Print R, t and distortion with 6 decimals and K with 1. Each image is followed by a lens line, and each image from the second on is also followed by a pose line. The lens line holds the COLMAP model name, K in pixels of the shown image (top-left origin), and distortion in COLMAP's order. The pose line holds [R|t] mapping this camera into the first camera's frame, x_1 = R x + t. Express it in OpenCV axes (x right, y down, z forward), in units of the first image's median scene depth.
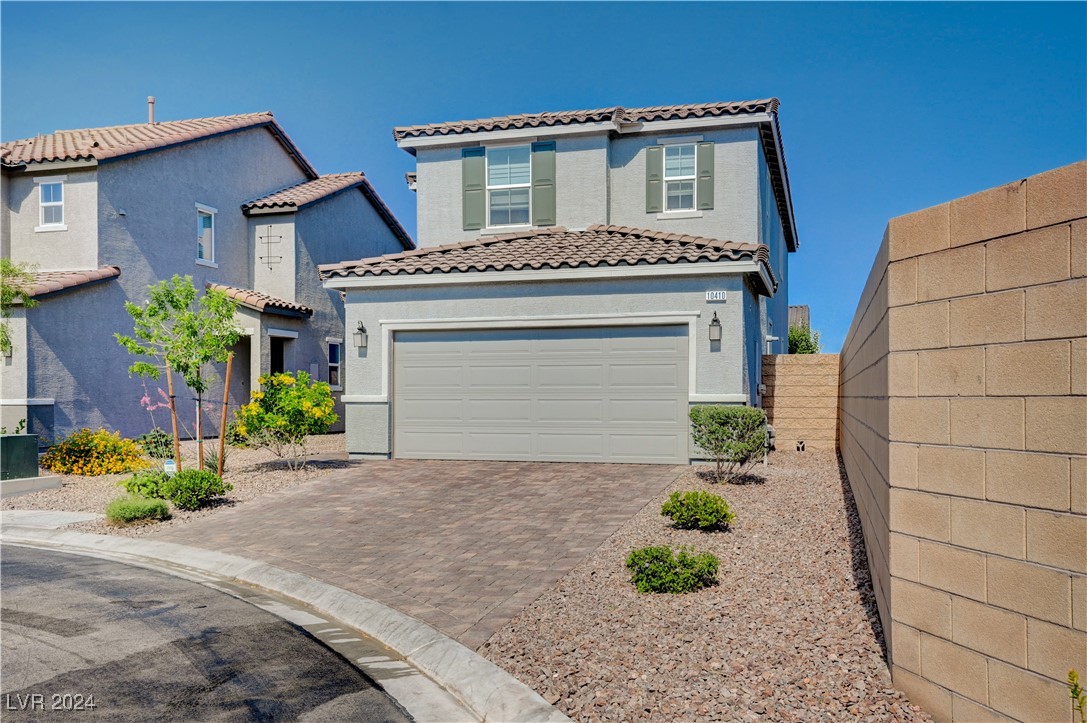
lens RADIAL K [[952.0, 0, 543.5], [0, 952.0, 418.9], [0, 0, 1]] dist [0.004617, 0.000970]
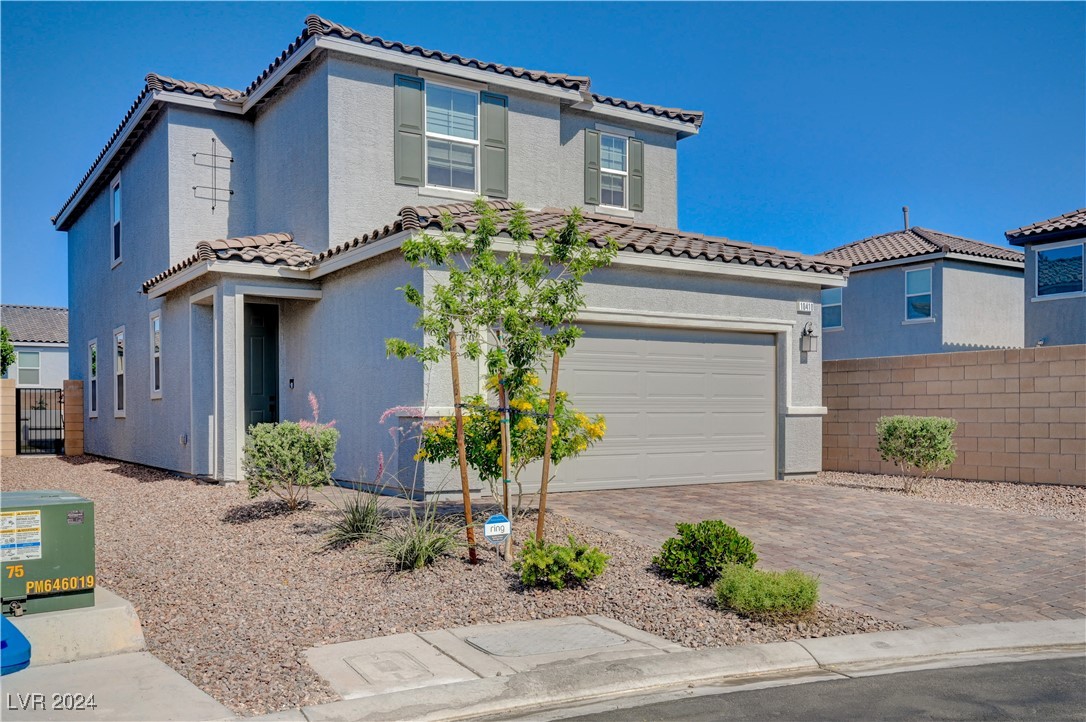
lens RADIAL K [[951.1, 0, 543.0], [0, 951.1, 418.3], [0, 0, 1]] dist [0.004617, 0.000970]
pose [[0.643777, -0.006189, 0.765188, -0.591856], [0.021262, 0.999726, -0.009802, -0.008089], [-0.764918, 0.022580, 0.643732, 0.459625]]
